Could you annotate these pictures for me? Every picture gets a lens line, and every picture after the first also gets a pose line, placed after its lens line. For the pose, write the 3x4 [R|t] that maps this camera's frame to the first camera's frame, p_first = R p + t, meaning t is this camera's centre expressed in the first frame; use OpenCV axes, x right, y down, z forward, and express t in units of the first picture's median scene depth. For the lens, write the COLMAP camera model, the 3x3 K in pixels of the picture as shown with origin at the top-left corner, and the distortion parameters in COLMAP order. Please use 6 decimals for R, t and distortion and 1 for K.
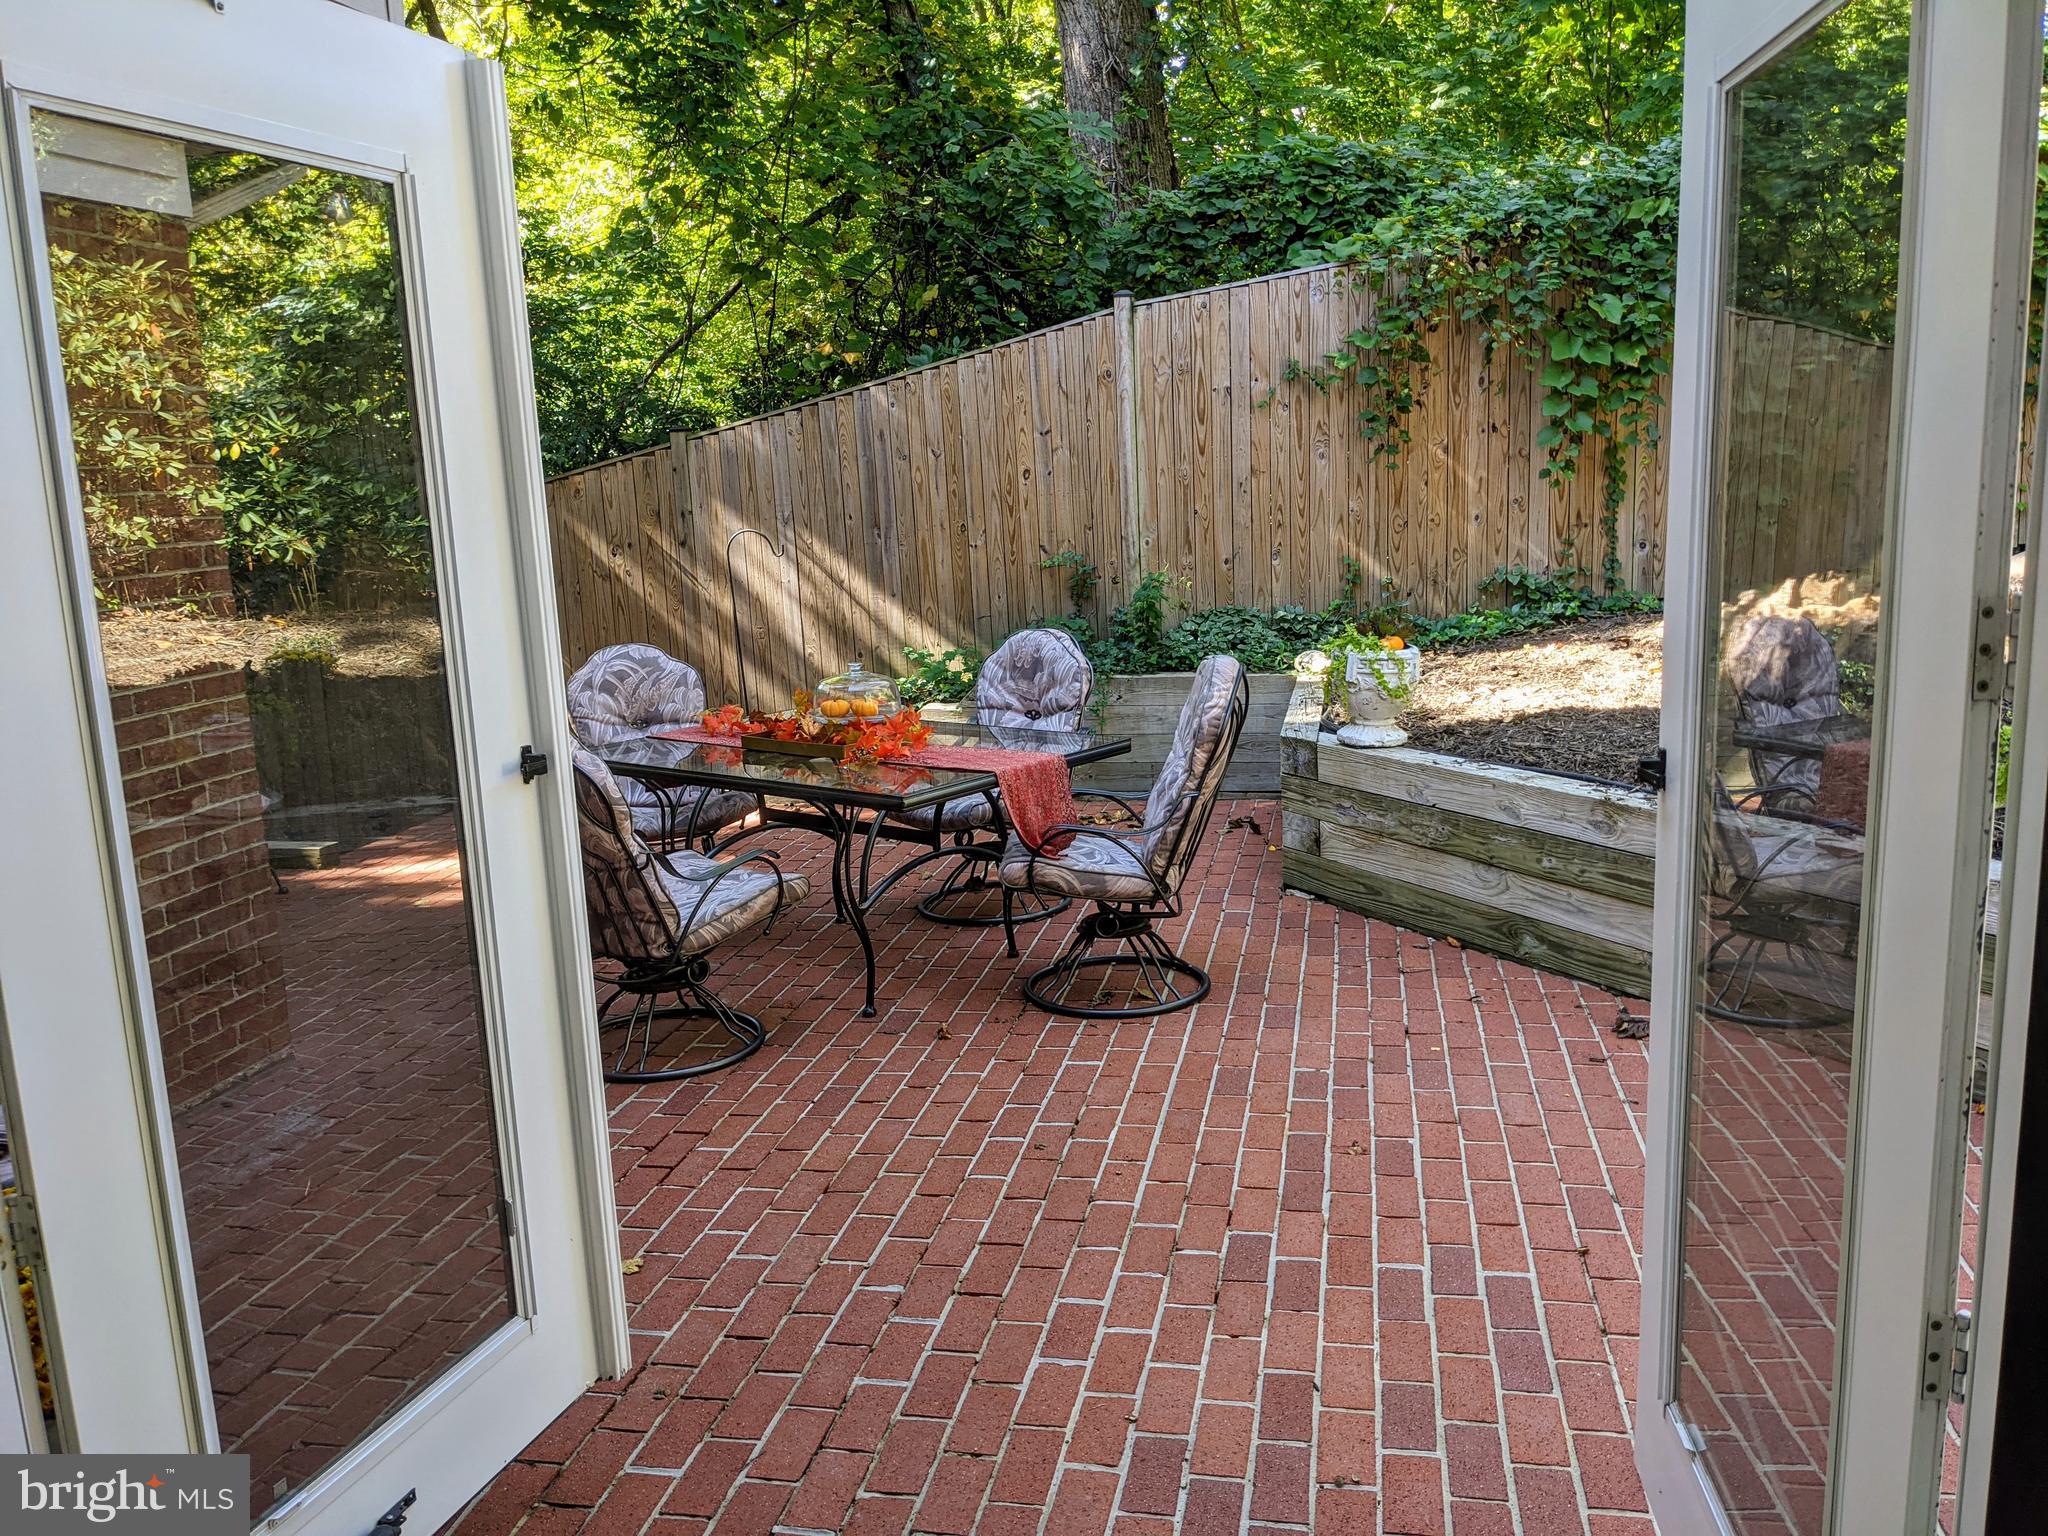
lens RADIAL K [[1596.2, 0, 1016.7], [0, 1596.2, 764.8], [0, 0, 1]] dist [0.075523, -0.134858]
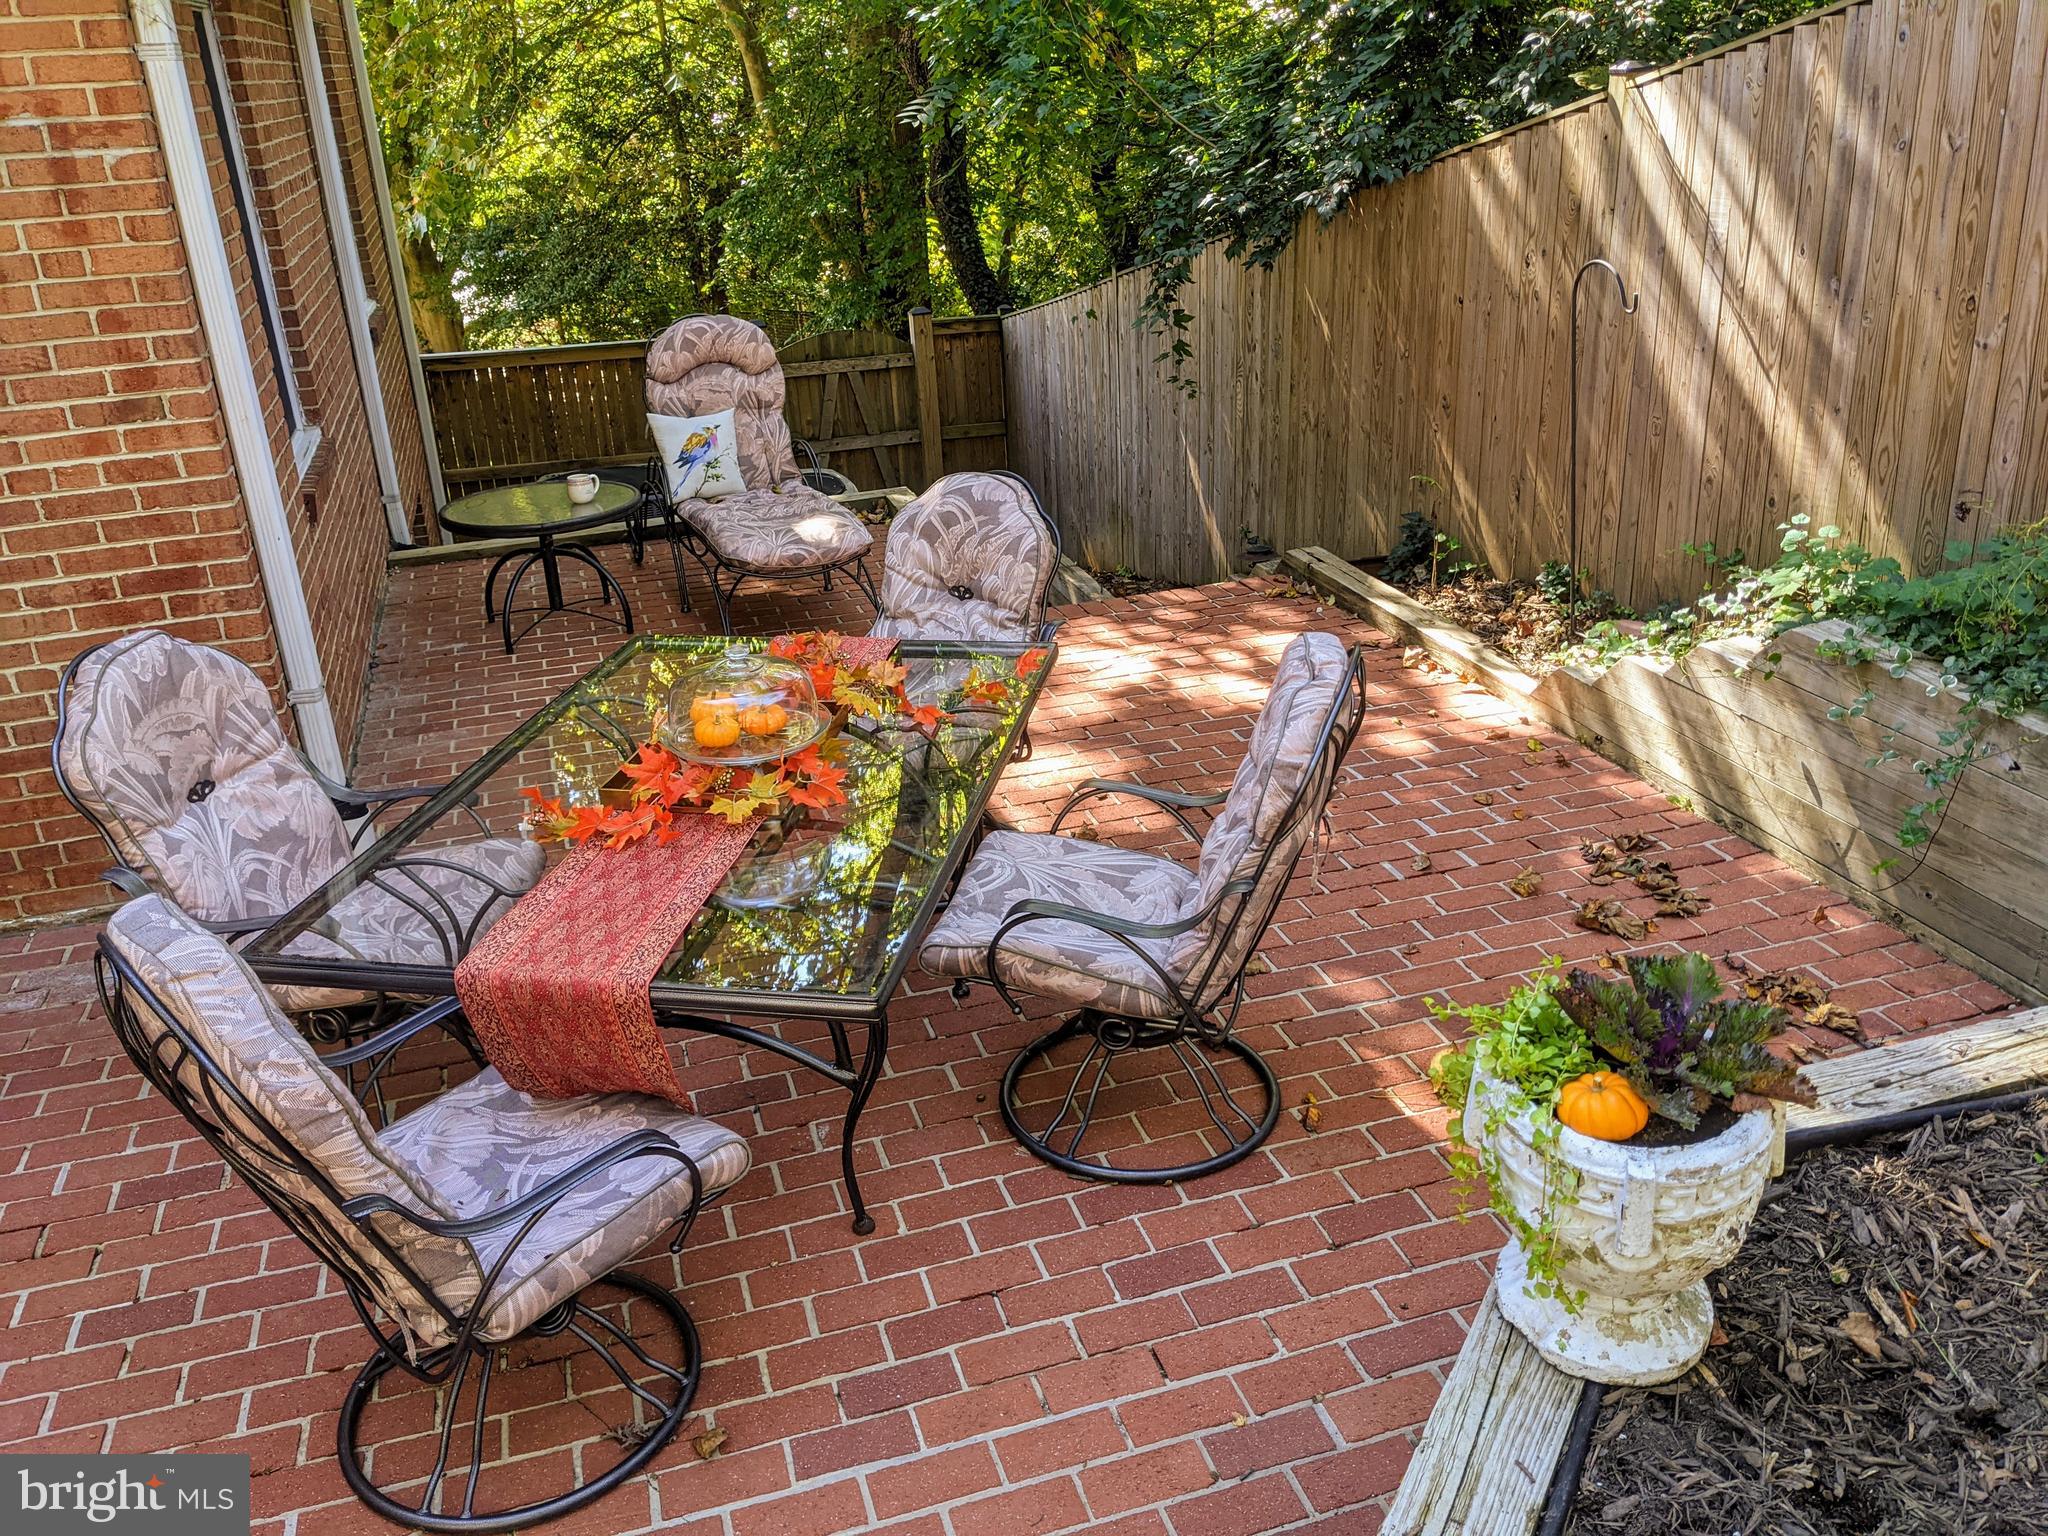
lens RADIAL K [[1596.2, 0, 1016.7], [0, 1596.2, 764.8], [0, 0, 1]] dist [0.075523, -0.134858]
pose [[0.479283, 0.370417, -0.795663, 0.315371], [-0.133558, 0.926796, 0.351014, -0.178956], [0.867439, -0.061967, 0.493670, 0.588940]]
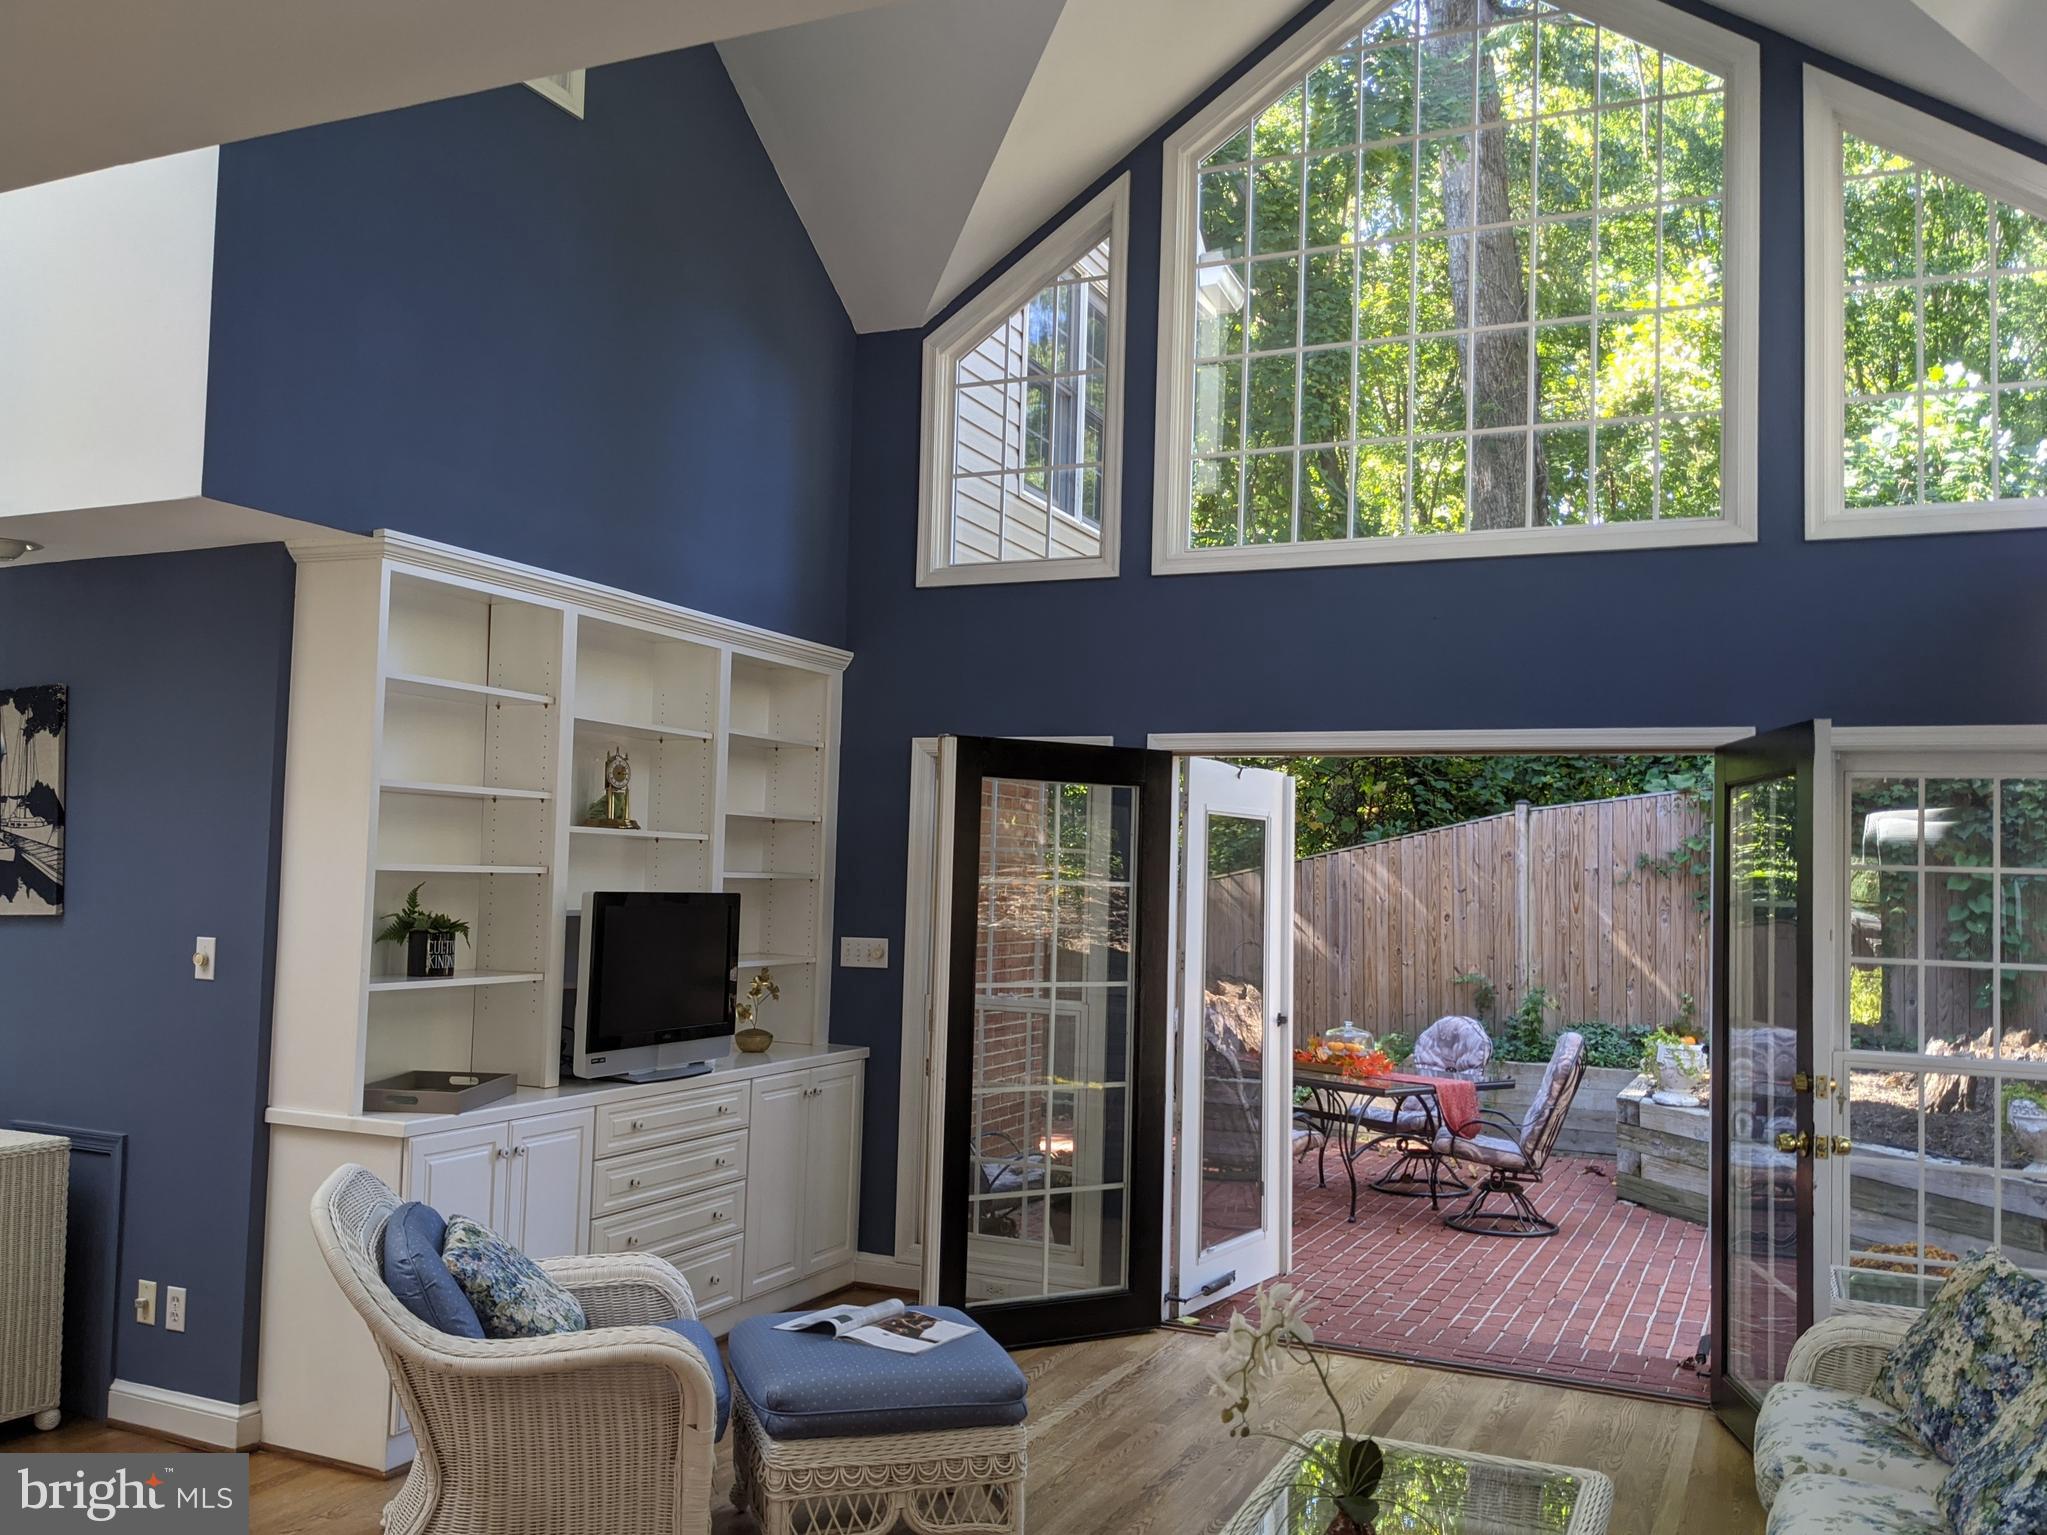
lens RADIAL K [[1648.2, 0, 951.5], [0, 1648.2, 788.0], [0, 0, 1]] dist [-0.011975, -0.009395]
pose [[0.962134, 0.051555, -0.267658, -0.037531], [-0.114081, 0.967974, -0.223635, 0.101380], [0.247557, 0.245701, 0.937201, -0.609424]]
